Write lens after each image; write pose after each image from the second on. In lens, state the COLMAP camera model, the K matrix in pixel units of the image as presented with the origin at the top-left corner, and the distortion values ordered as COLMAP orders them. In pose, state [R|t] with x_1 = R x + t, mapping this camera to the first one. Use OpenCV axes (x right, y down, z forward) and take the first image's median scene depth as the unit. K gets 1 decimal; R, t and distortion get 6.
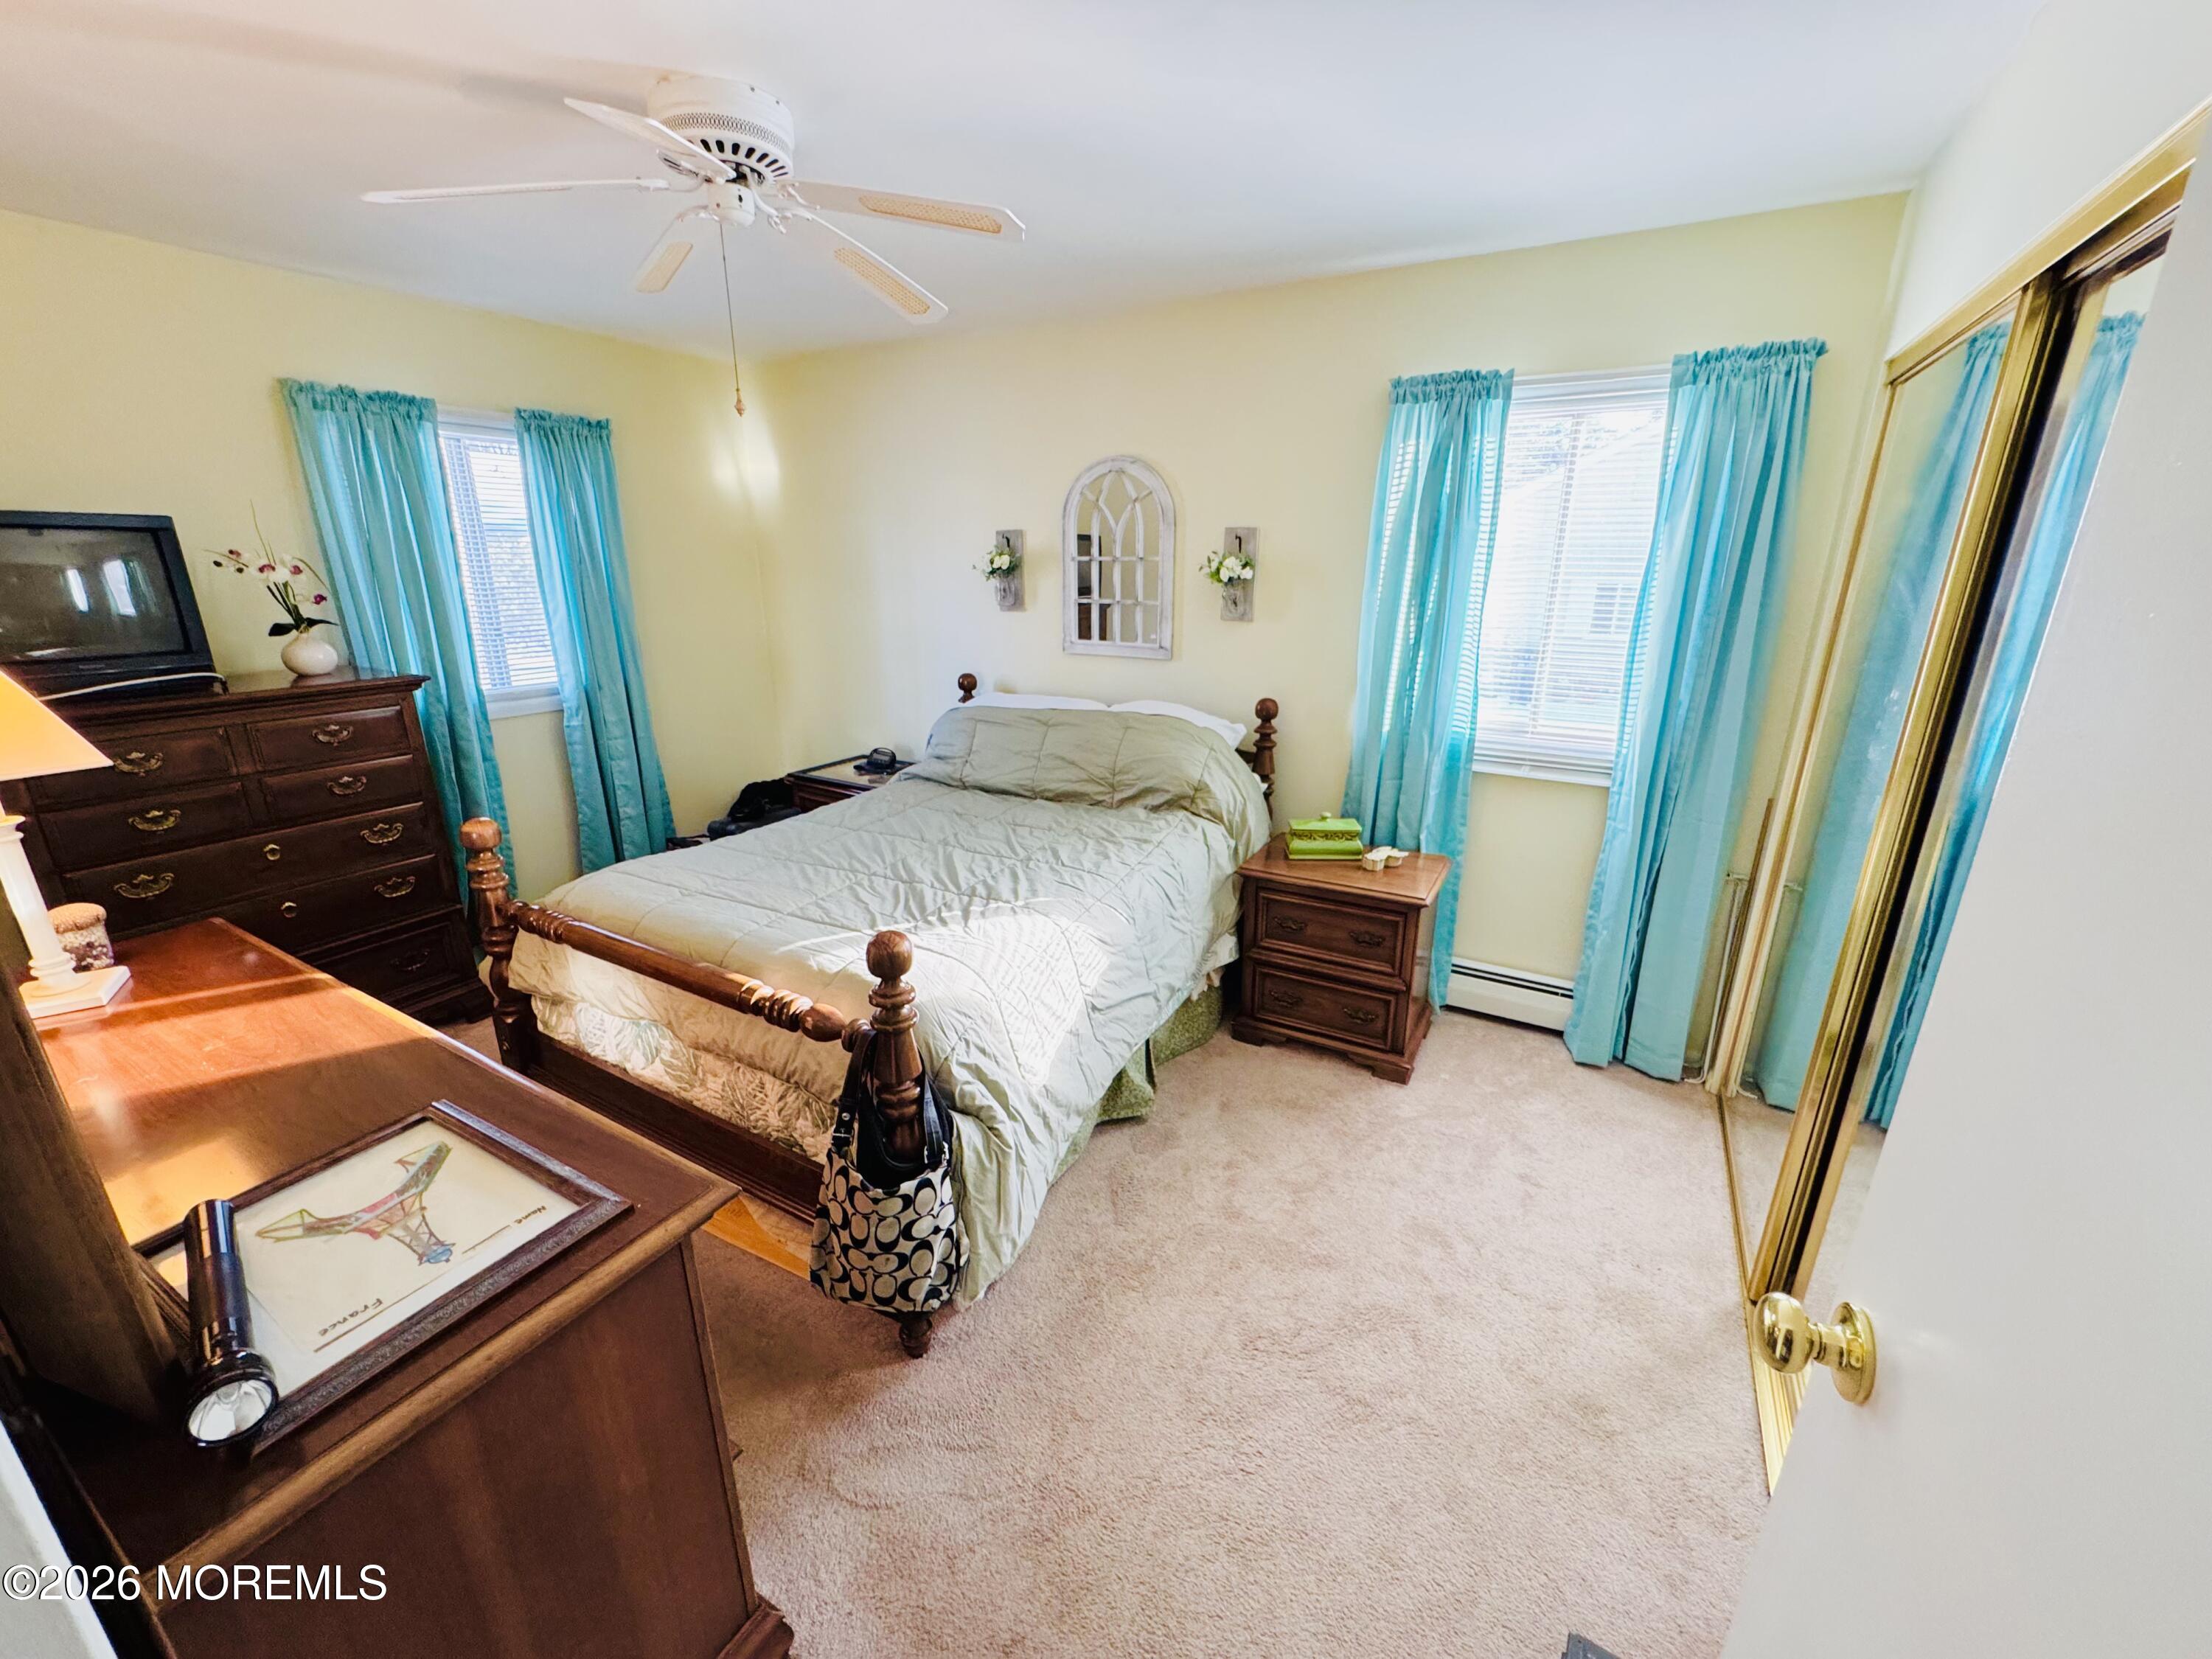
lens RADIAL K [[879.3, 0, 1105.4], [0, 879.3, 830.9], [0, 0, 1]] dist [-0.019829, 0.000033]
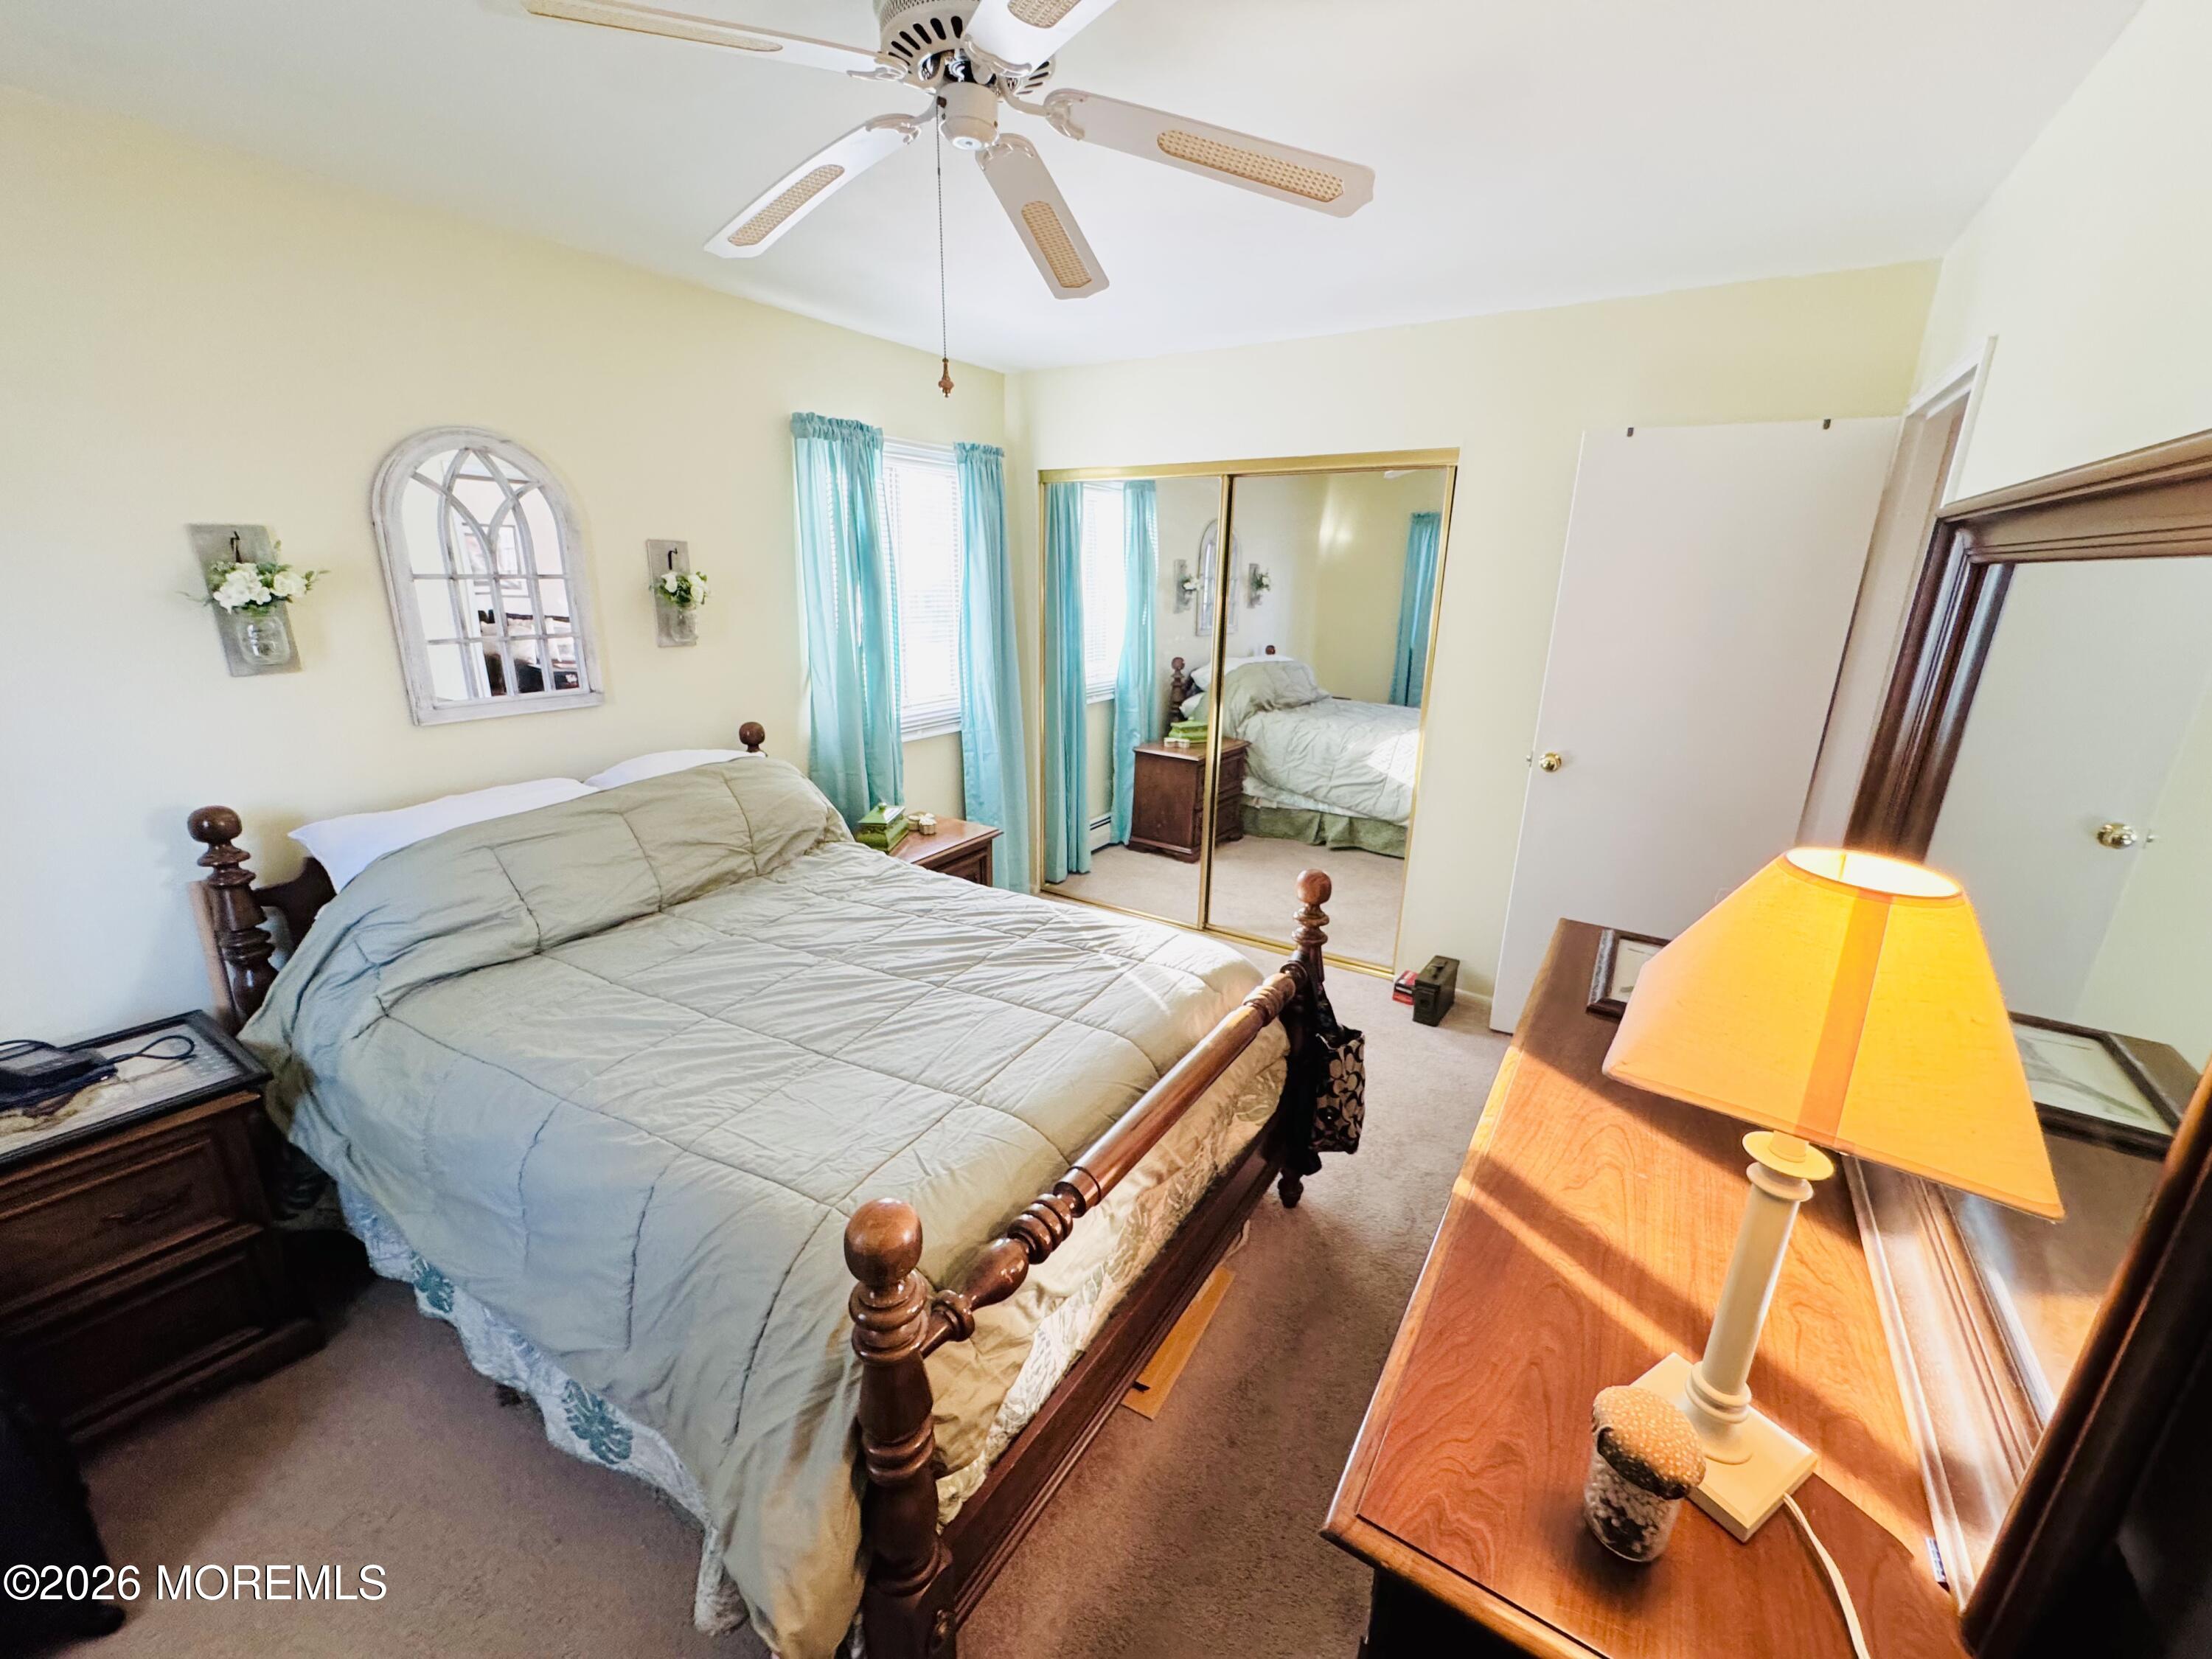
lens RADIAL K [[879.3, 0, 1108.5], [0, 879.3, 829.4], [0, 0, 1]] dist [-0.019829, 0.000033]
pose [[0.028174, -0.284380, 0.958298, -0.850028], [0.283187, 0.921673, 0.265186, -0.212493], [-0.958651, 0.263907, 0.106500, 0.639354]]
